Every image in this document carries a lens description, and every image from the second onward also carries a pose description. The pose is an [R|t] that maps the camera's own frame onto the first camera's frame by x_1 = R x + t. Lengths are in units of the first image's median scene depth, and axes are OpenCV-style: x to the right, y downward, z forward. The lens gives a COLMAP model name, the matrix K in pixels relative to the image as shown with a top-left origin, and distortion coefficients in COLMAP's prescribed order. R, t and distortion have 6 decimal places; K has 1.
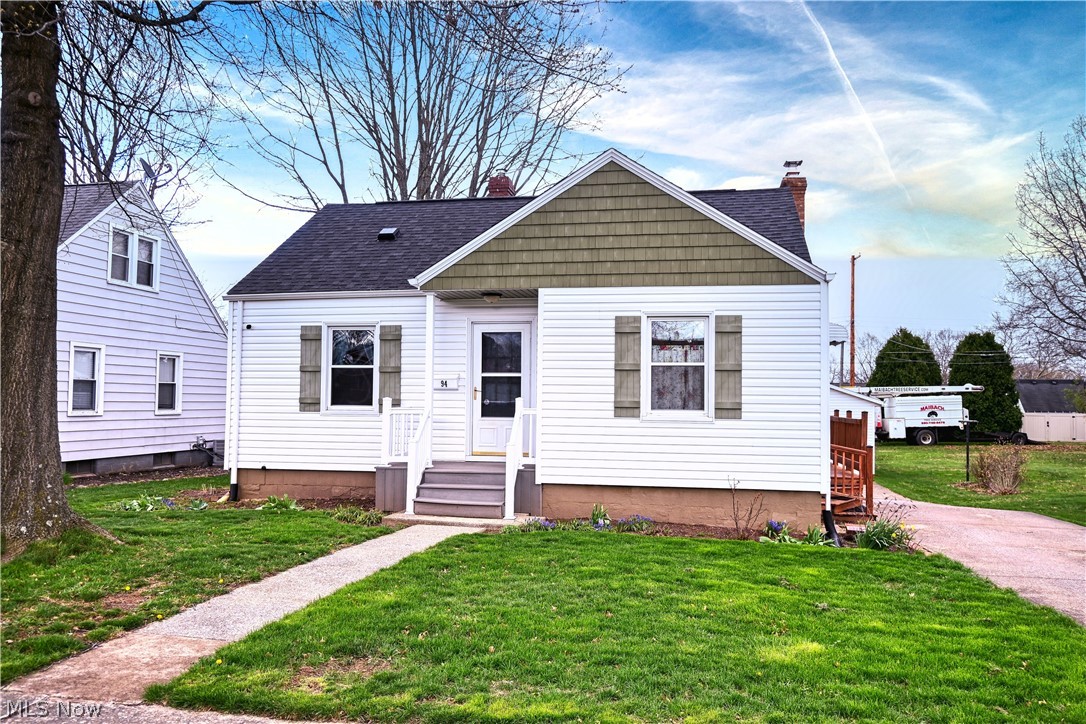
lens RADIAL K [[836.3, 0, 542.7], [0, 836.3, 363.1], [0, 0, 1]] dist [-0.011341, -0.001088]
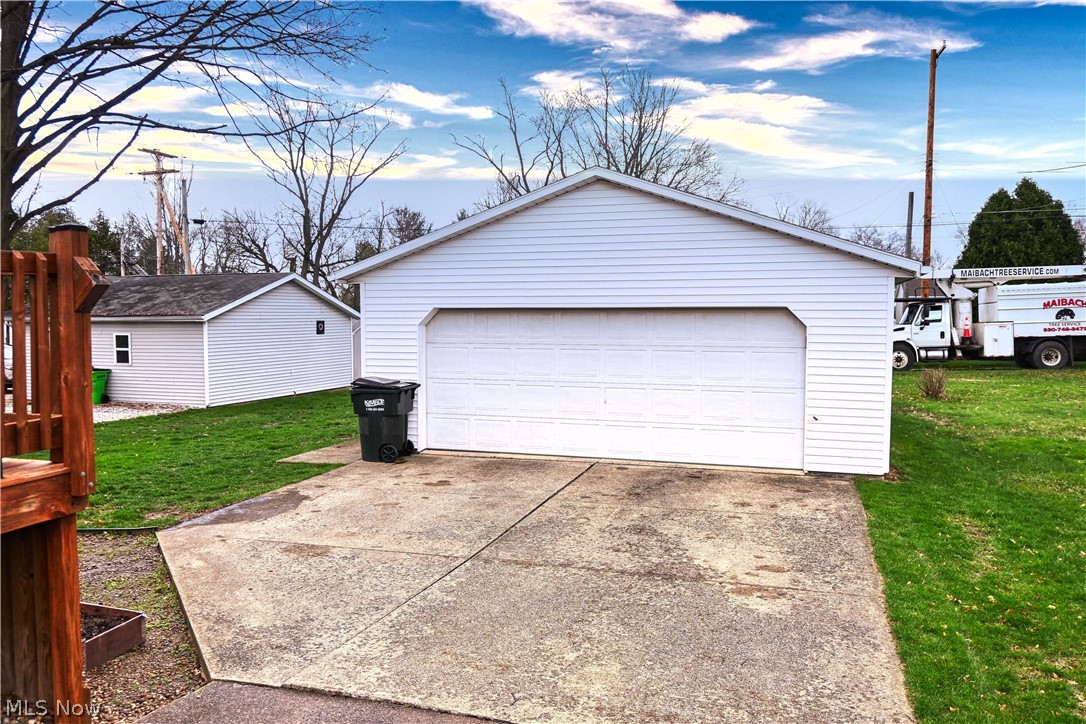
lens RADIAL K [[836.3, 0, 539.4], [0, 836.3, 362.3], [0, 0, 1]] dist [-0.011341, -0.001088]
pose [[0.992511, -0.004489, -0.122076, 0.177253], [0.017042, 0.994640, 0.101986, 0.029497], [0.120964, -0.103302, 0.987267, 0.385509]]
